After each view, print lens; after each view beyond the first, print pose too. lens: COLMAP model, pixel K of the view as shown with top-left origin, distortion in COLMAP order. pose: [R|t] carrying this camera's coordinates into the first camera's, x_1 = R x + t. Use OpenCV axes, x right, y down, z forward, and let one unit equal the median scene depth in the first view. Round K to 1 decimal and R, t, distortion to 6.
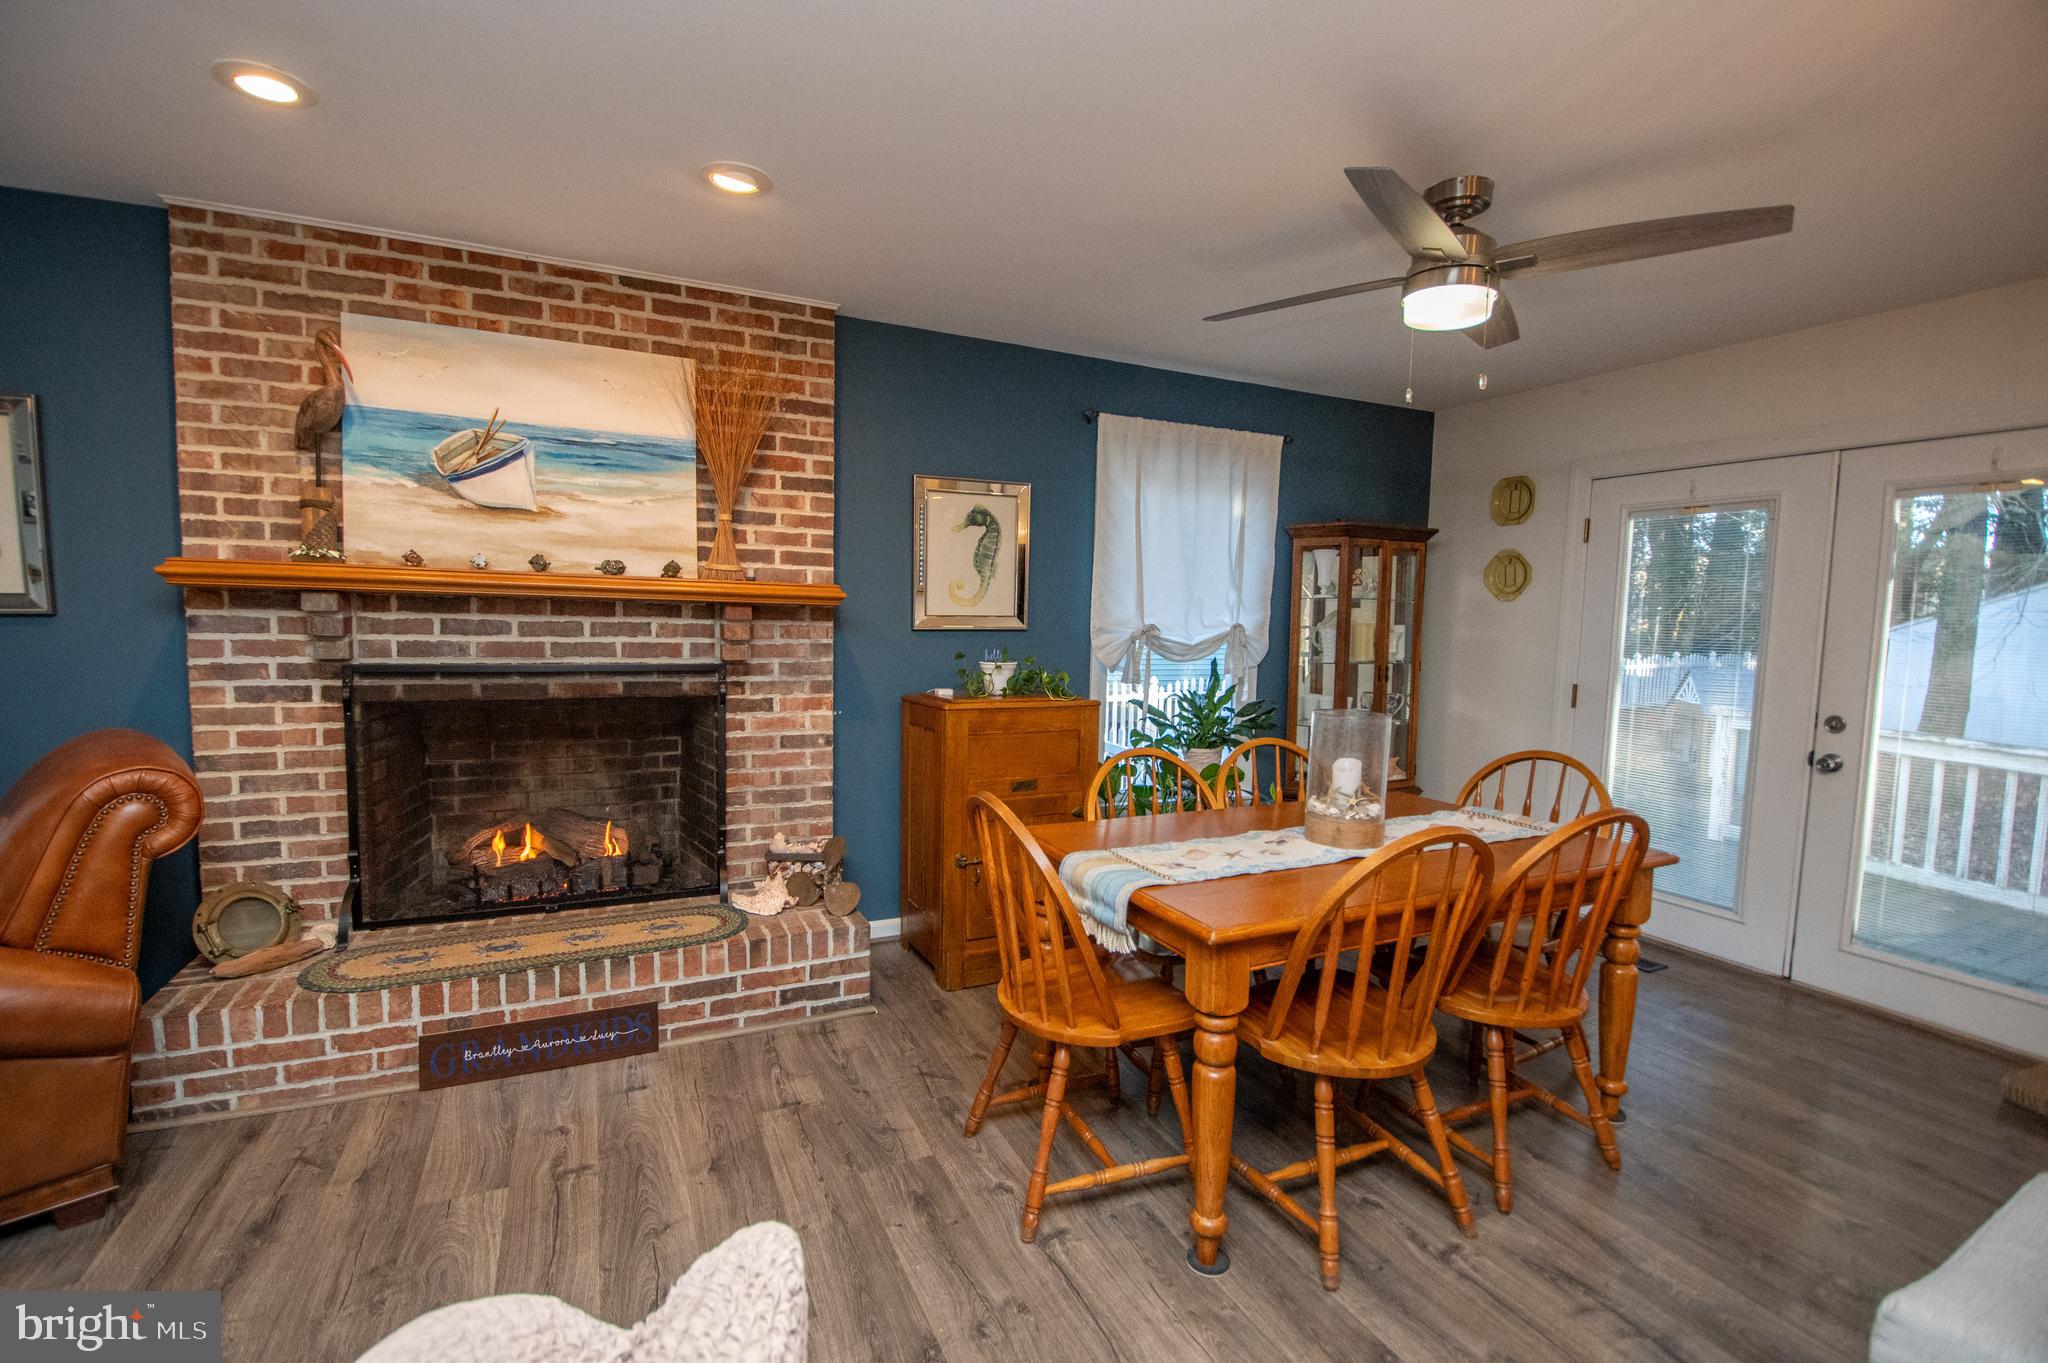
lens RADIAL K [[885.8, 0, 1019.3], [0, 885.8, 682.7], [0, 0, 1]] dist [-0.016030, -0.004774]
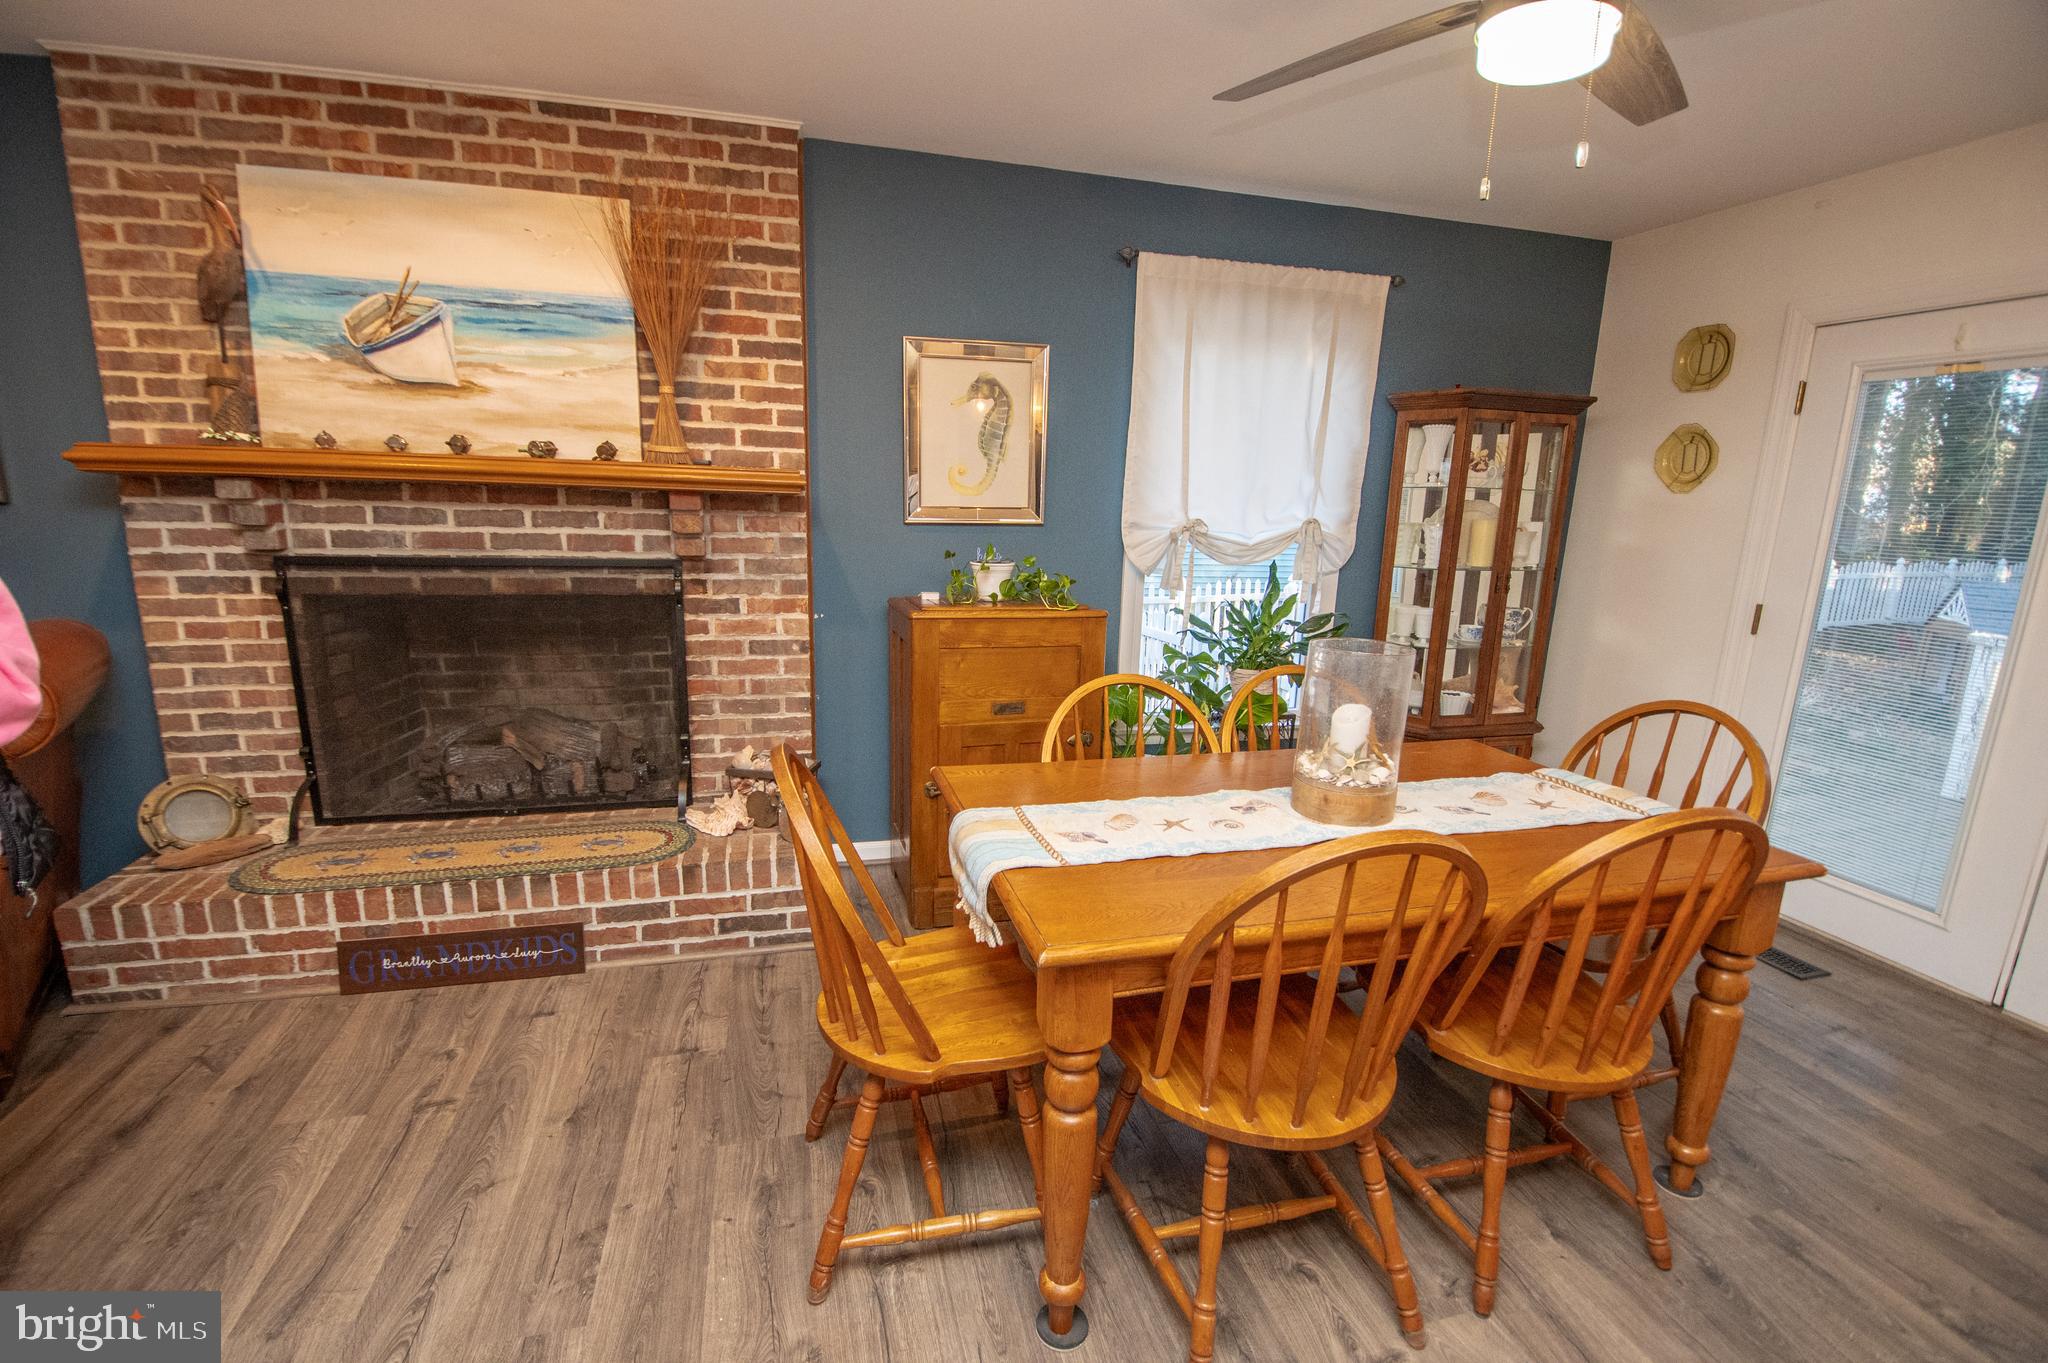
lens RADIAL K [[885.8, 0, 1022.7], [0, 885.8, 694.1], [0, 0, 1]] dist [-0.016030, -0.004774]
pose [[0.983068, 0.045100, -0.177606, 0.195739], [-0.020813, 0.990448, 0.136304, -0.016759], [0.182057, -0.130300, 0.974616, 0.189656]]
